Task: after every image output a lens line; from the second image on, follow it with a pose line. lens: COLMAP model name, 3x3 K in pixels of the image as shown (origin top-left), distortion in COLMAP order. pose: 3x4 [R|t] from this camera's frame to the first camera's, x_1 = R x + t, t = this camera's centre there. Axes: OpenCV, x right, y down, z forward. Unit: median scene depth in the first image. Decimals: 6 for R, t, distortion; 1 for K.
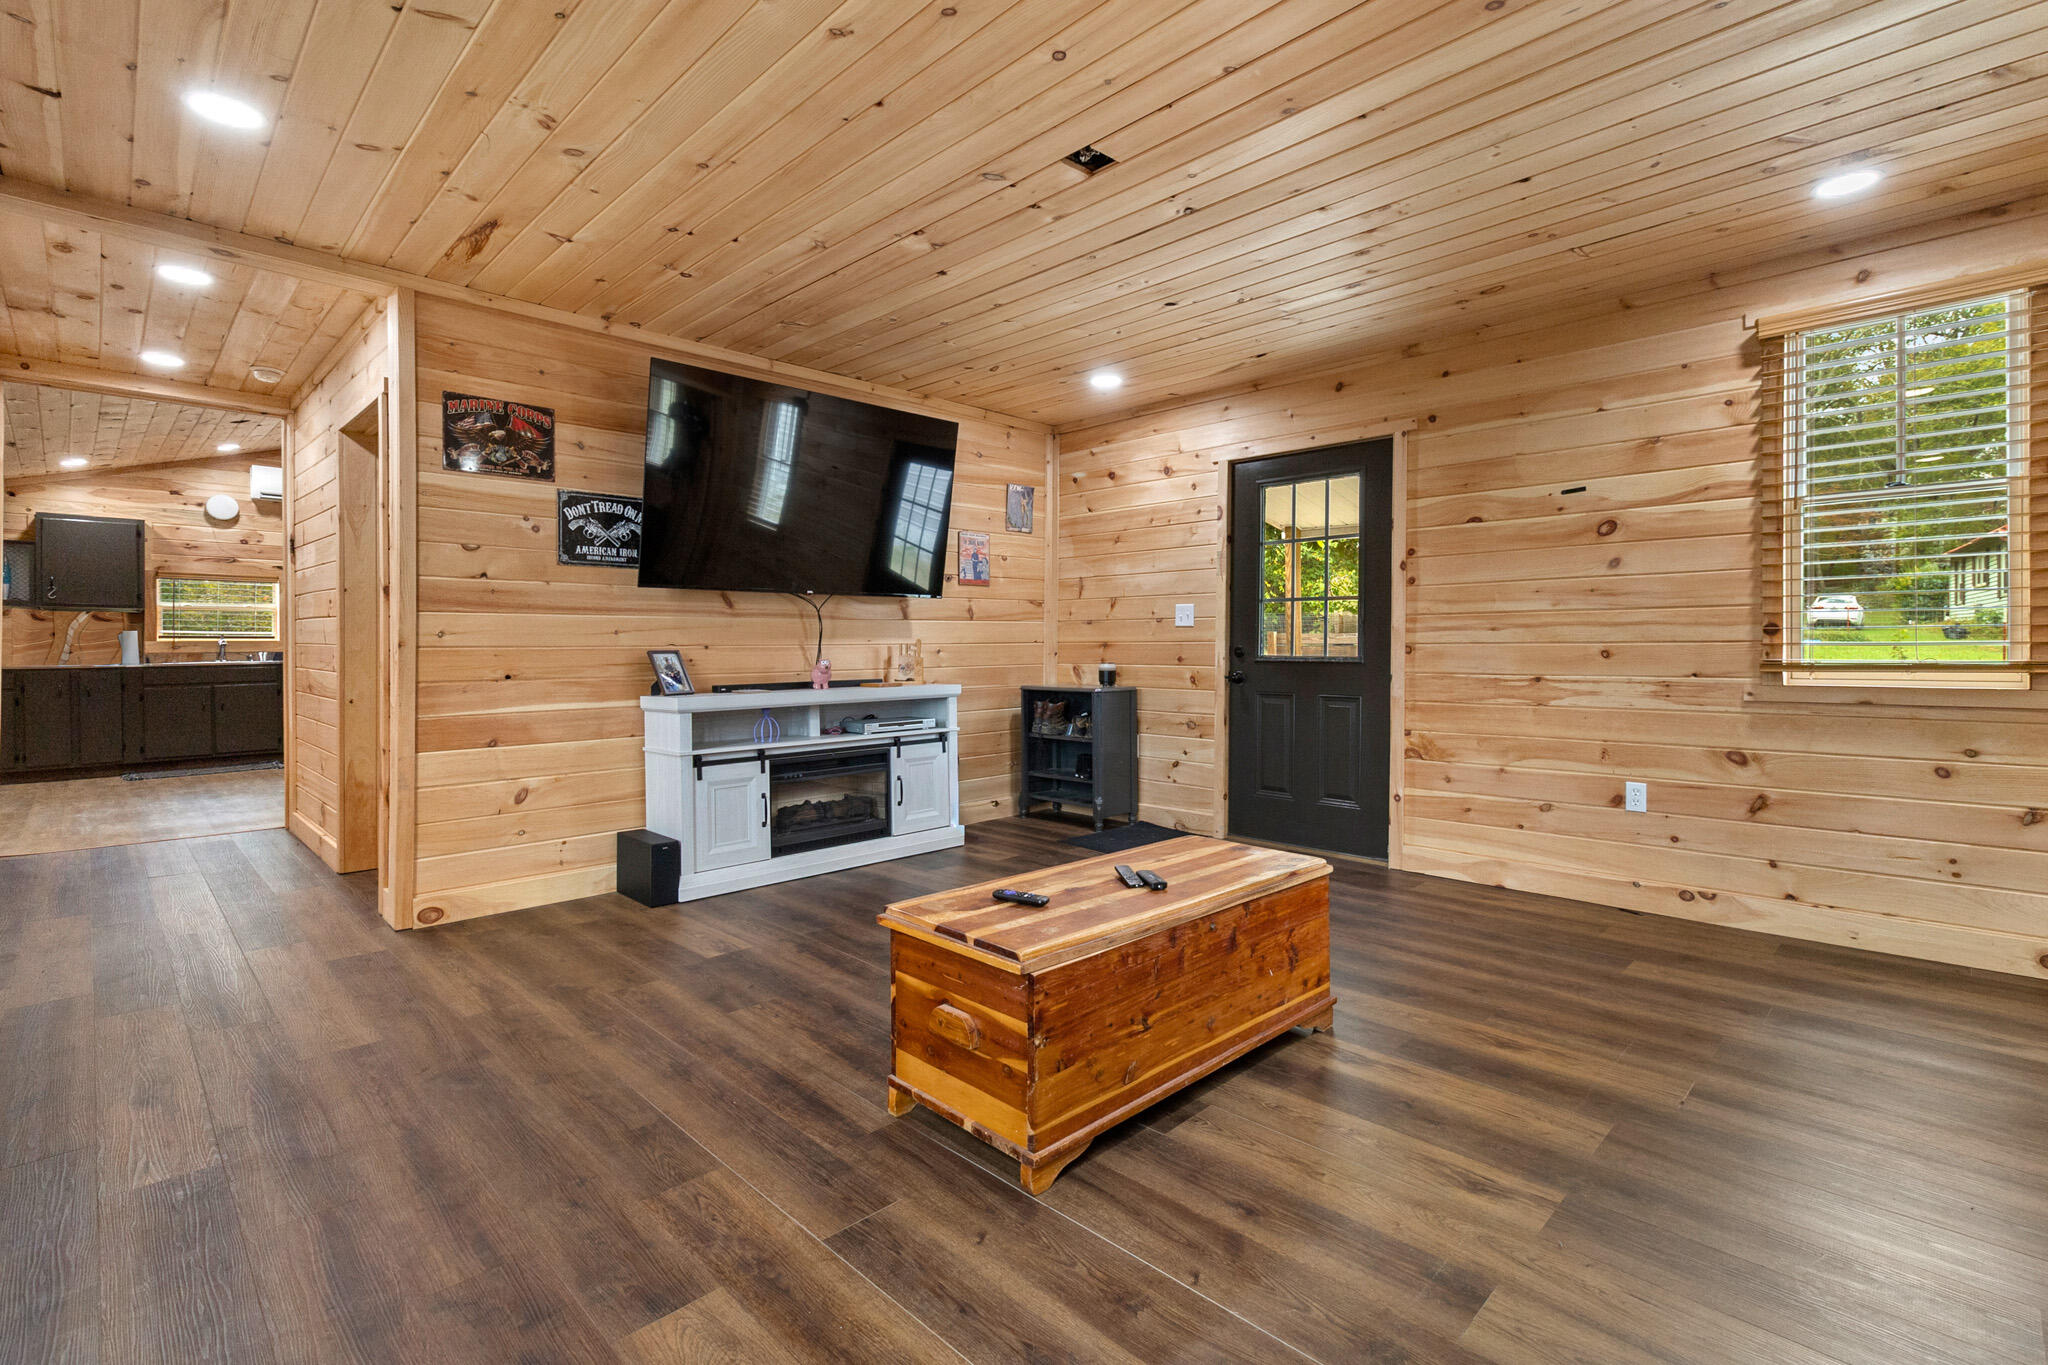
lens RADIAL K [[938.1, 0, 1026.2], [0, 938.1, 662.3], [0, 0, 1]] dist [0.008785, -0.001863]
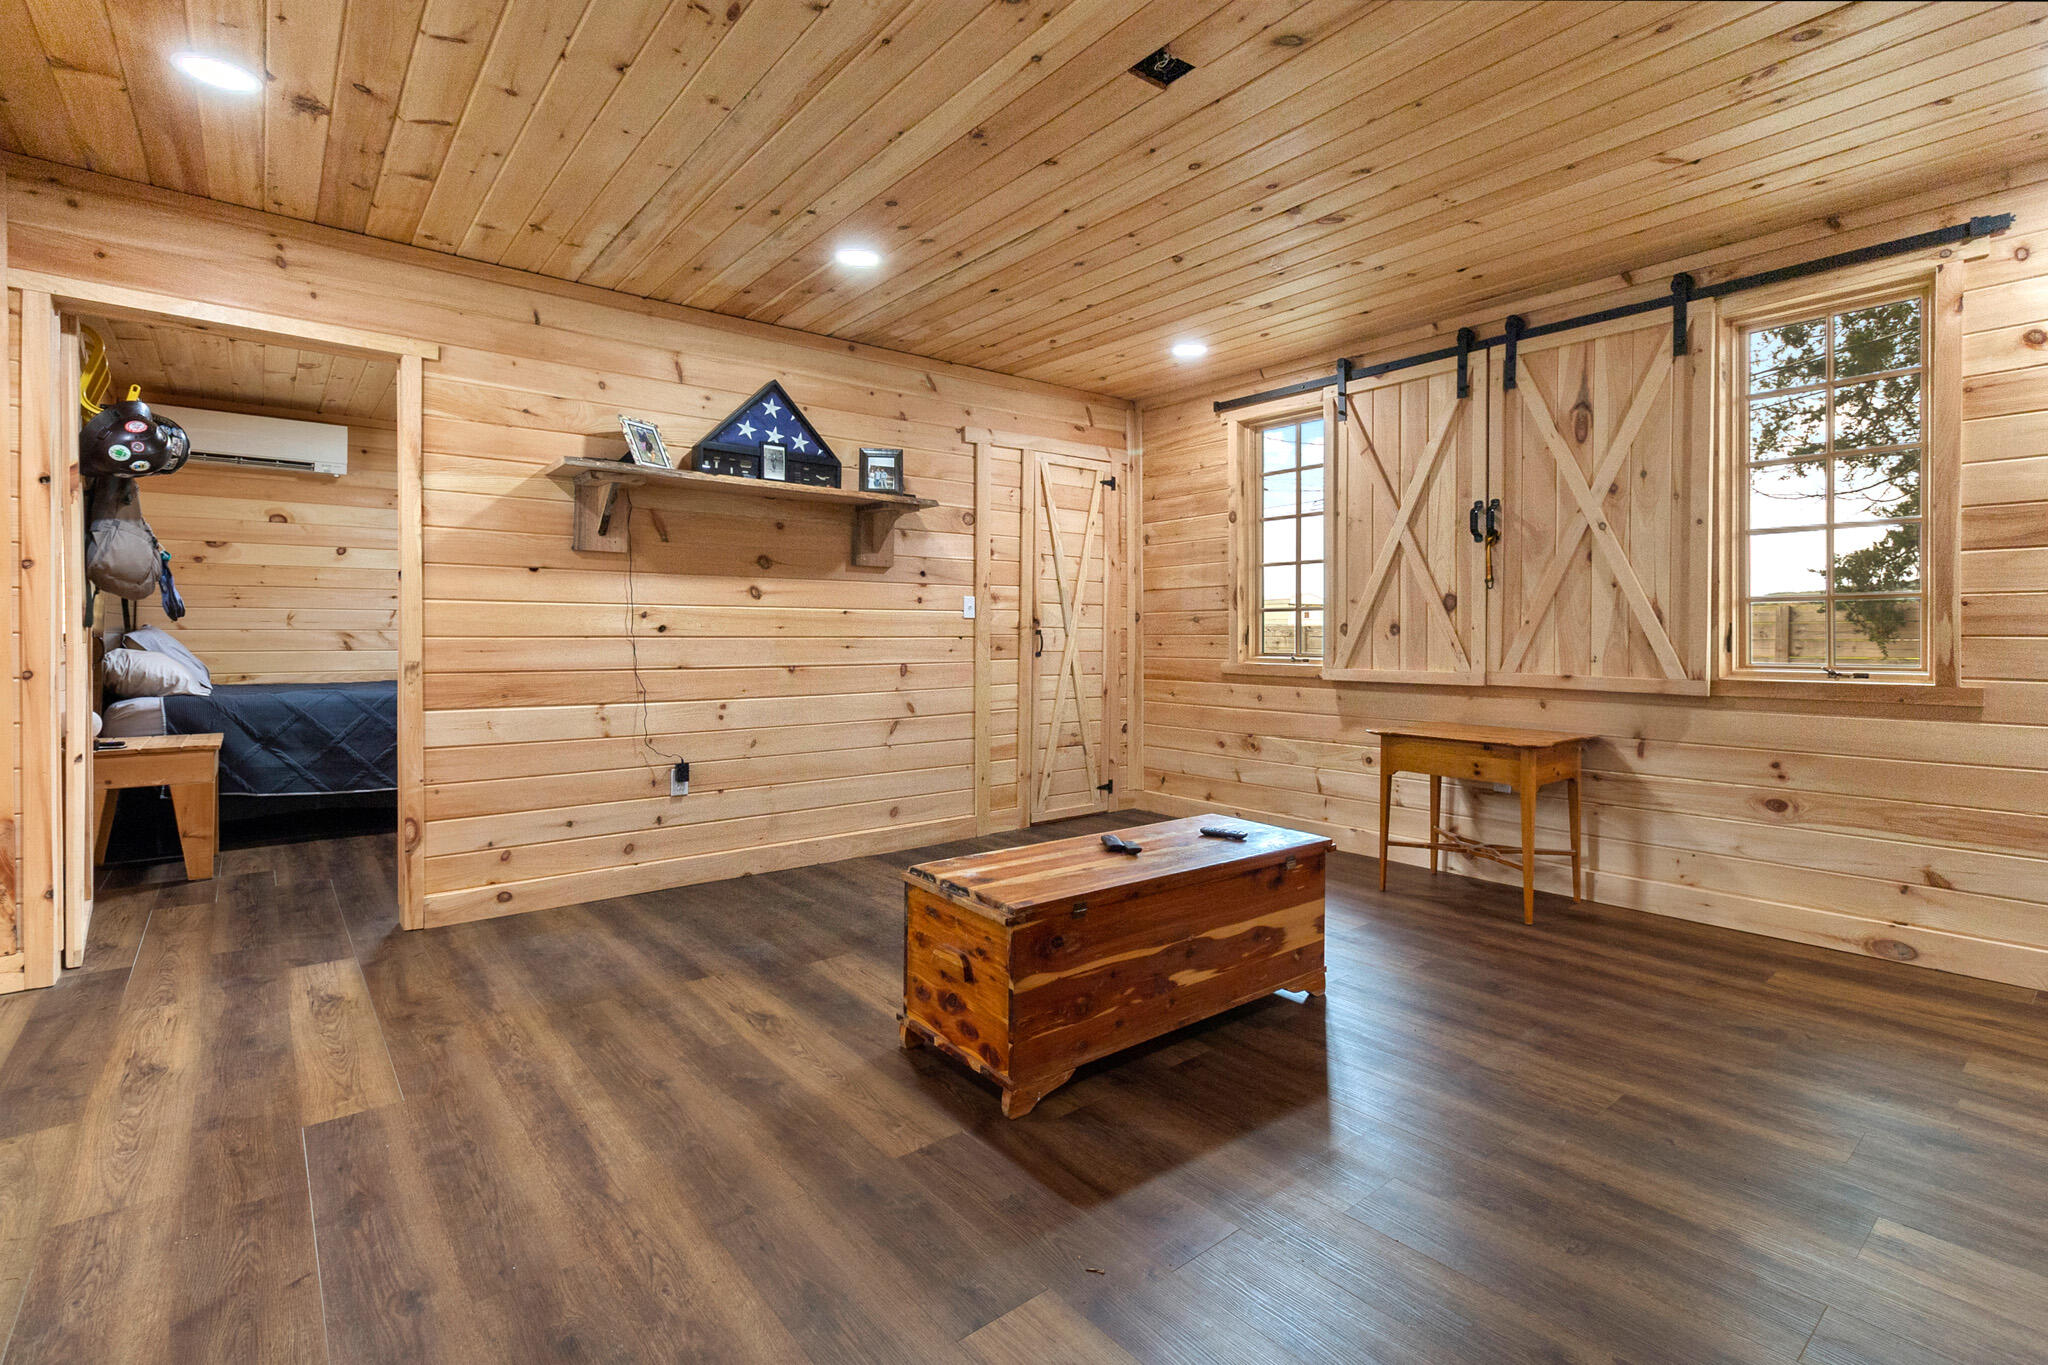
lens RADIAL K [[938.1, 0, 1034.8], [0, 938.1, 639.2], [0, 0, 1]] dist [0.008785, -0.001863]
pose [[-0.995351, -0.000362, 0.096315, 0.066840], [0.002190, 0.999649, 0.026392, -0.024229], [-0.096291, 0.026480, -0.995001, 1.207368]]
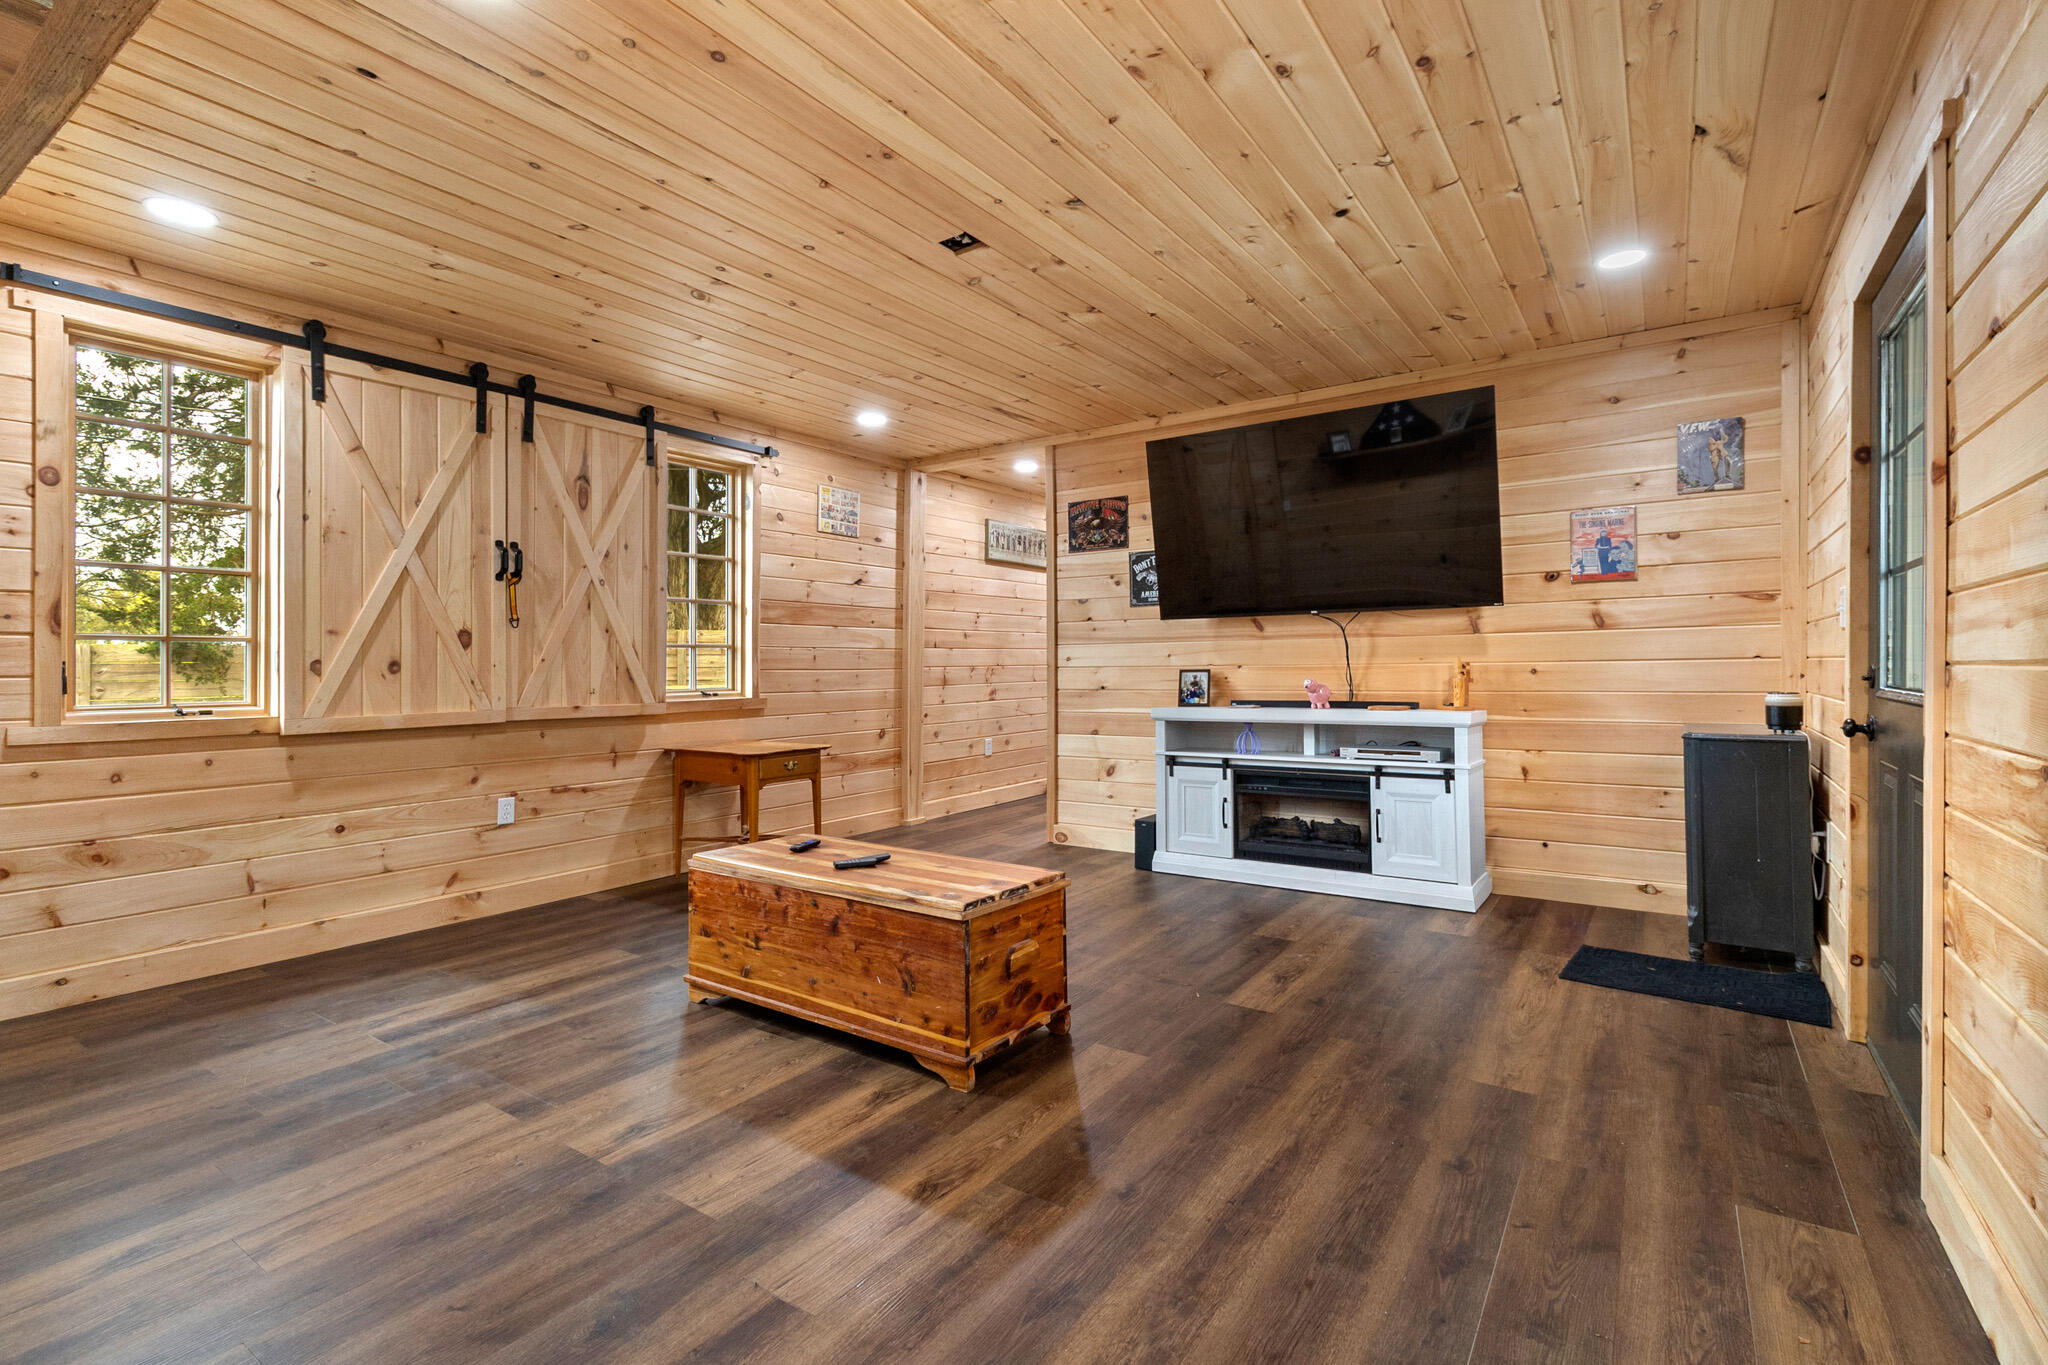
lens RADIAL K [[938.1, 0, 1029.1], [0, 938.1, 668.9], [0, 0, 1]] dist [0.008785, -0.001863]
pose [[0.183138, 0.003612, -0.983081, 0.774965], [-0.011073, 0.999937, 0.001611, -0.013311], [0.983025, 0.010590, 0.183167, 0.565676]]
